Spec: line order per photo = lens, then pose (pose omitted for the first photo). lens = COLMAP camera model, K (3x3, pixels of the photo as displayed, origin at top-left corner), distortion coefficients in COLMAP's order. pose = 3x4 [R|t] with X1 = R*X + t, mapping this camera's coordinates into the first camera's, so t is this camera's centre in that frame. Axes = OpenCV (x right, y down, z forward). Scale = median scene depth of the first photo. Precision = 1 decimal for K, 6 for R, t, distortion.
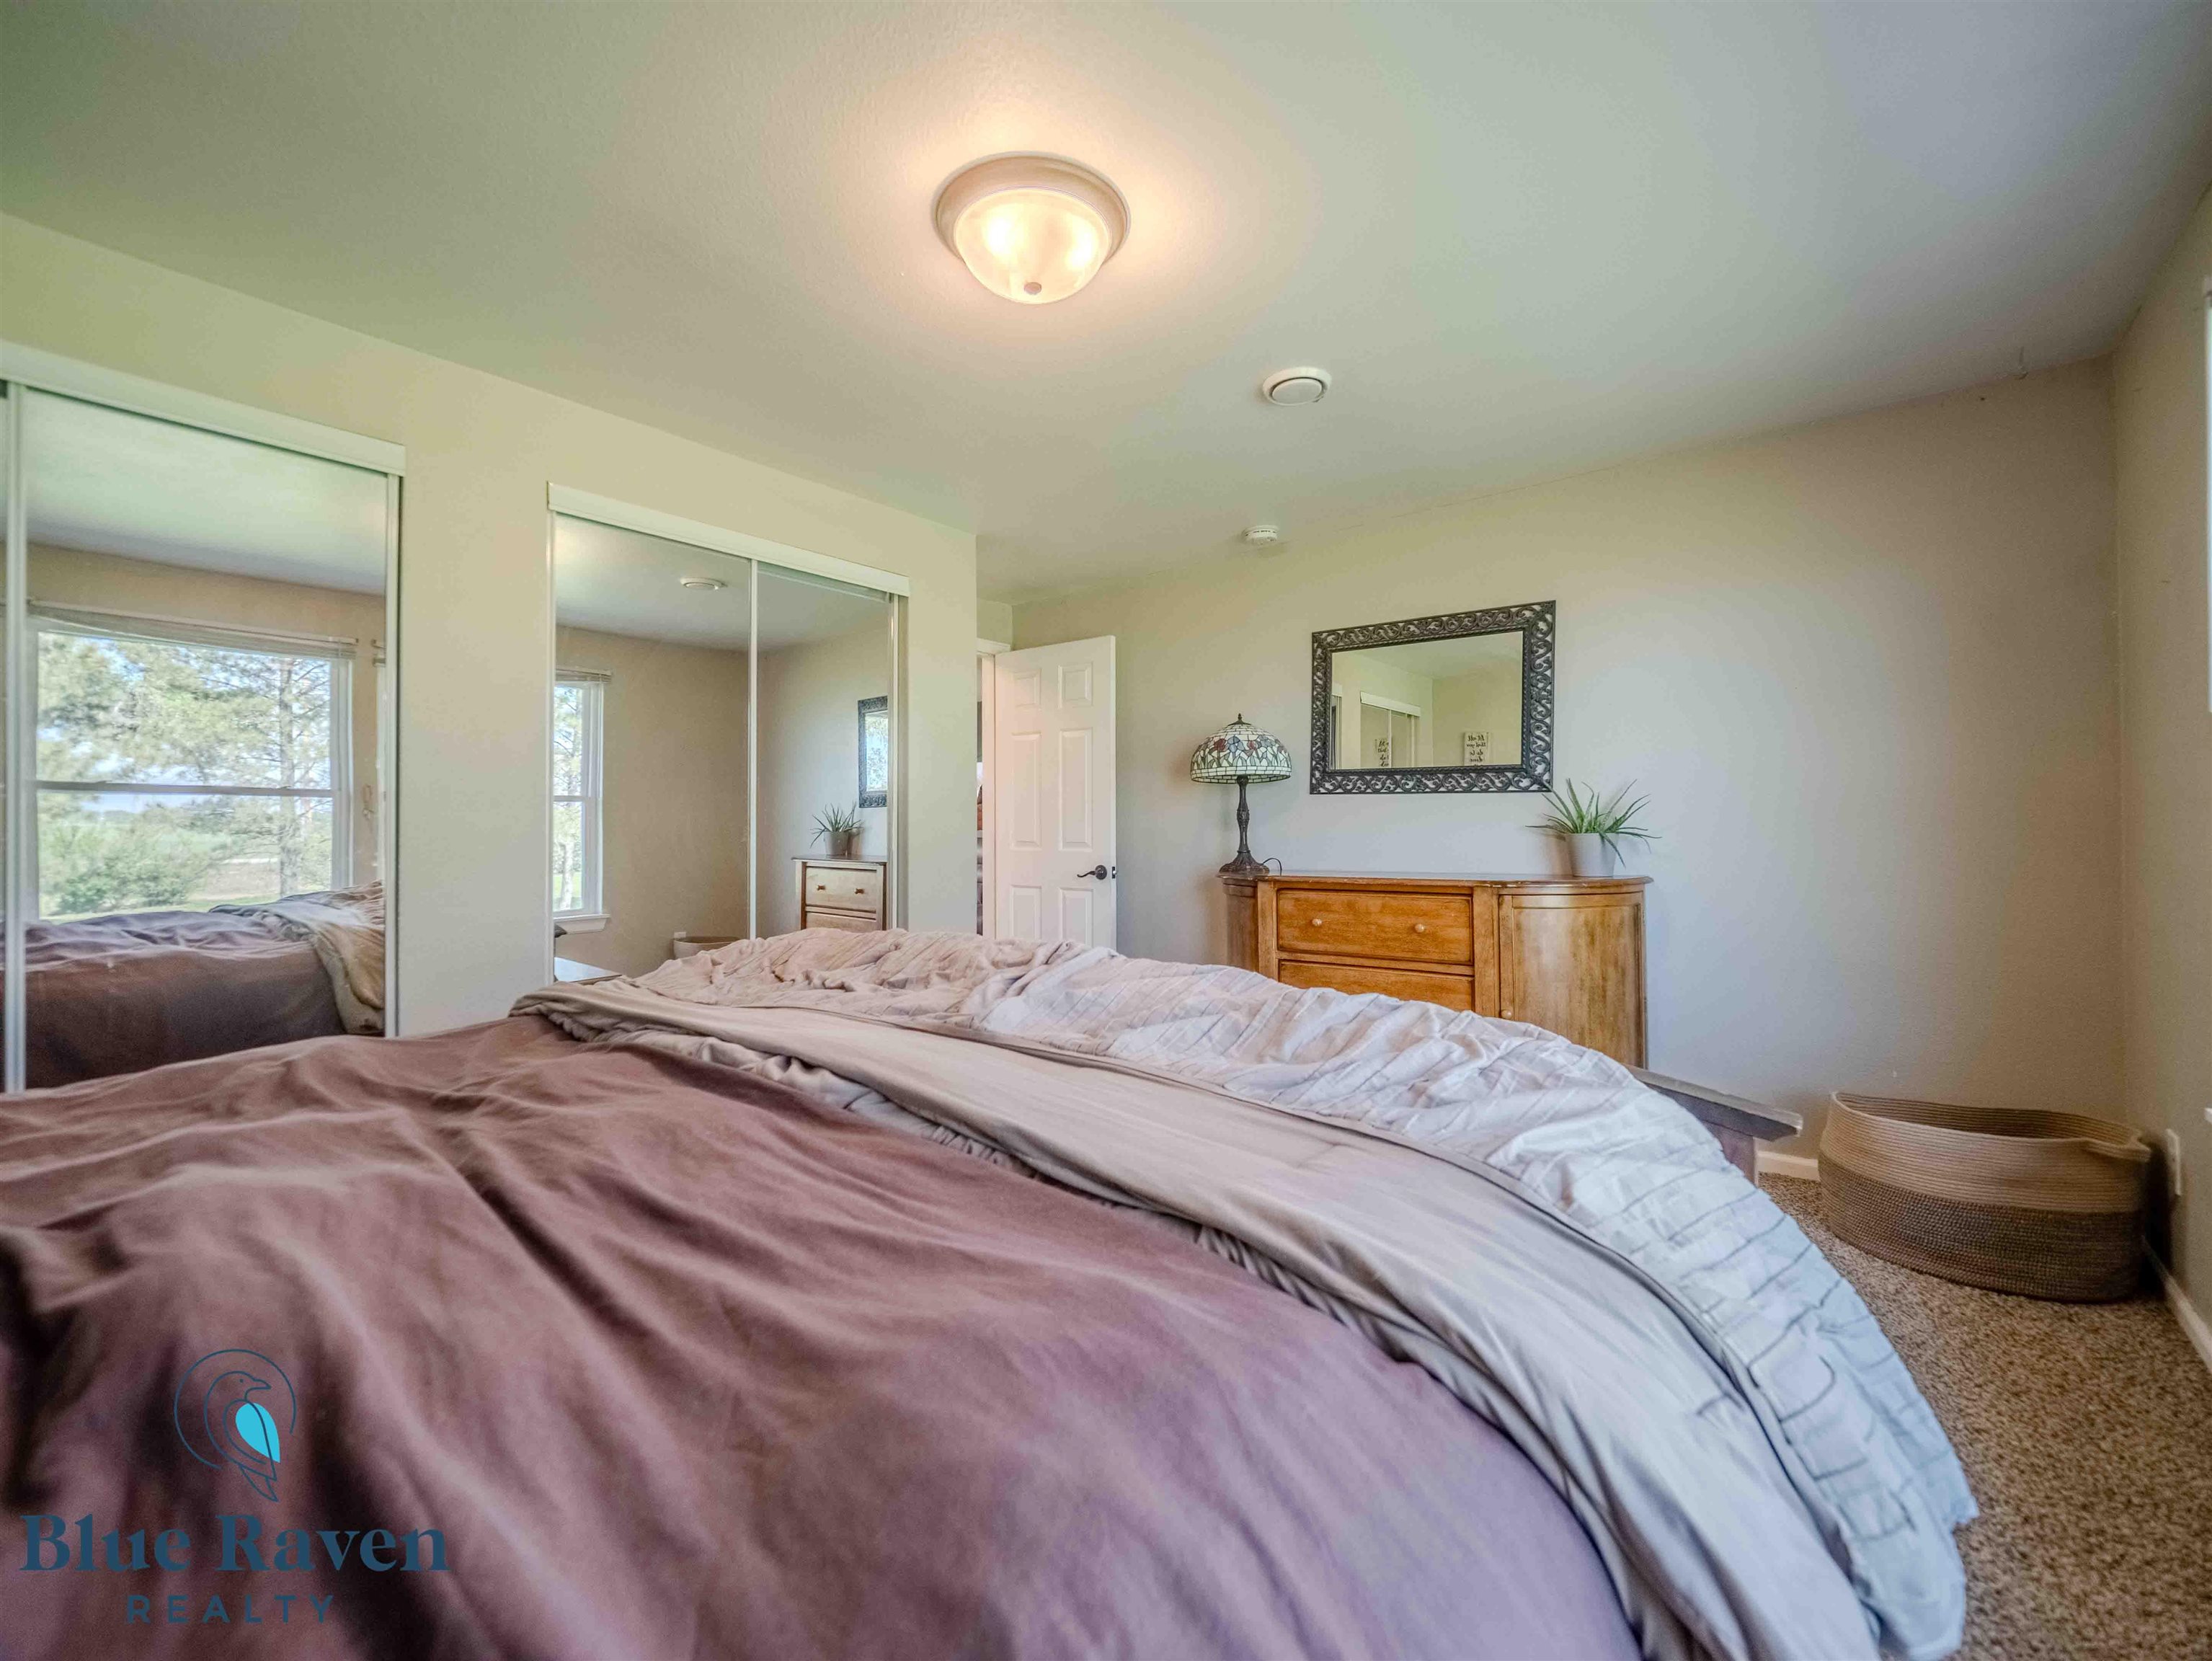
lens RADIAL K [[948.0, 0, 1114.1], [0, 948.0, 816.1], [0, 0, 1]] dist [-0.002952, -0.000727]
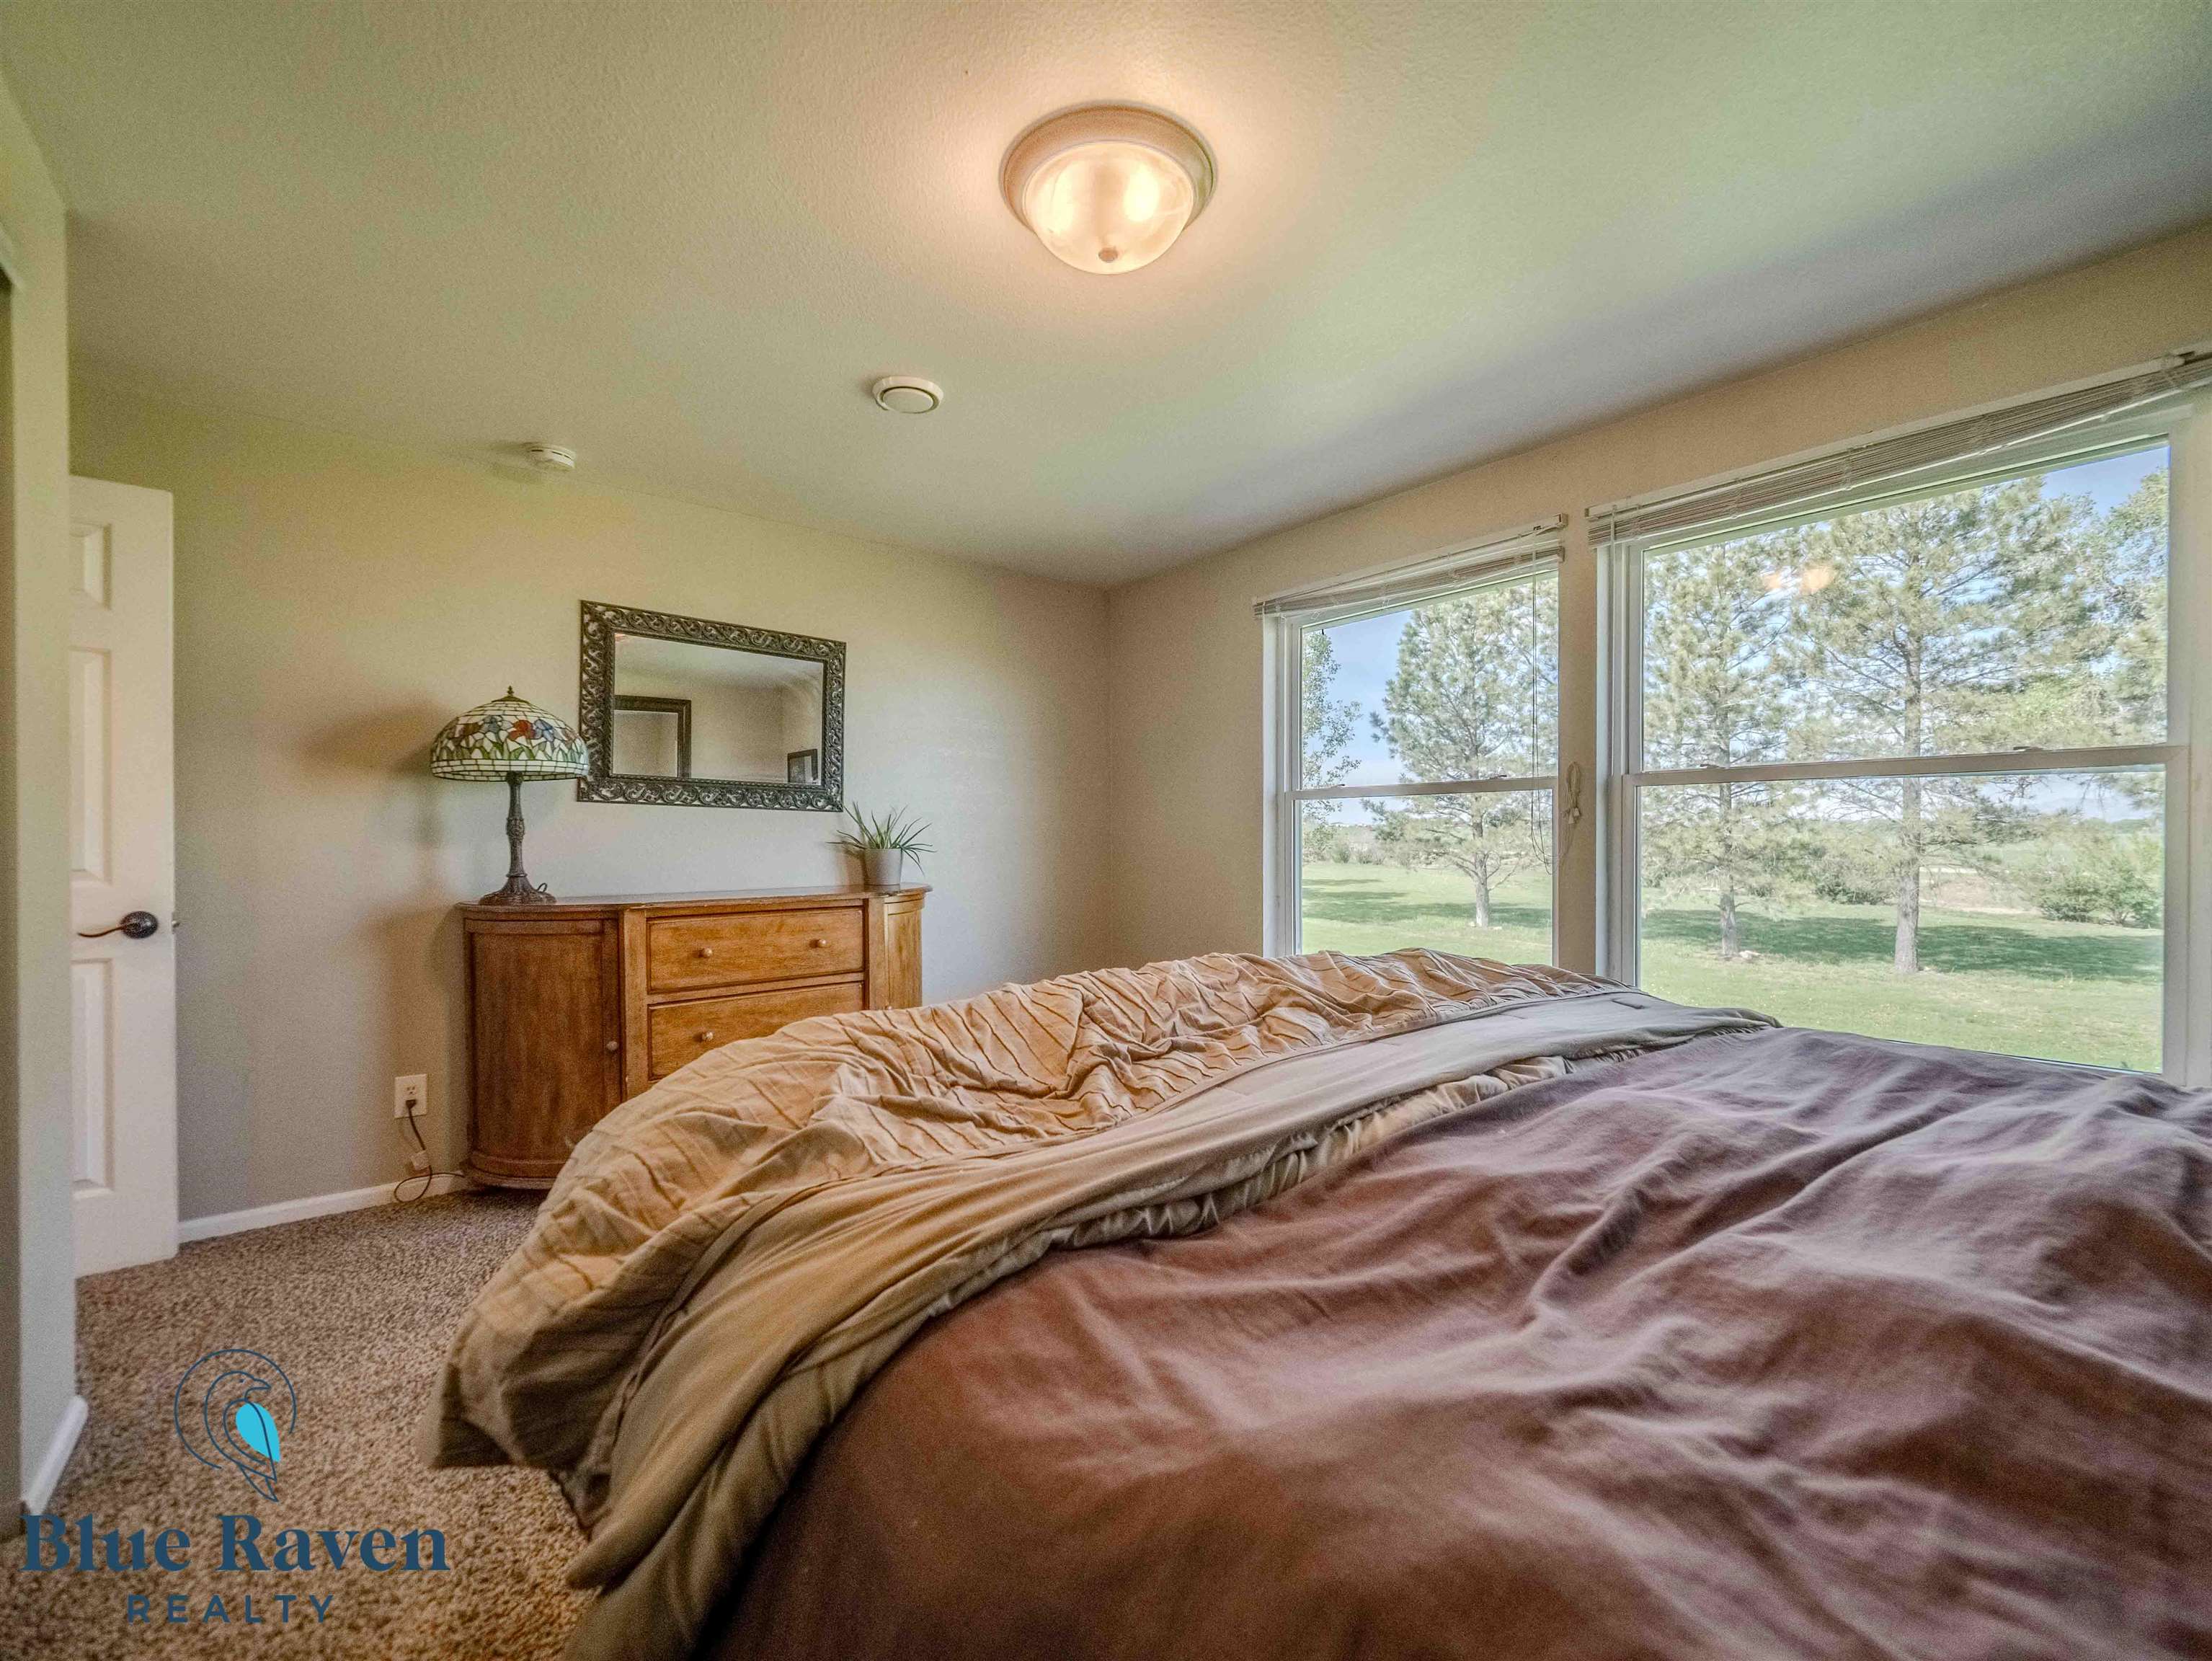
lens RADIAL K [[945.0, 0, 1092.0], [0, 945.0, 846.9], [0, 0, 1]] dist [-0.002069, -0.000500]
pose [[0.188292, -0.003405, 0.982107, -0.560187], [-0.016780, 0.999837, 0.006684, 0.003040], [-0.981970, -0.017738, 0.188204, 0.476304]]
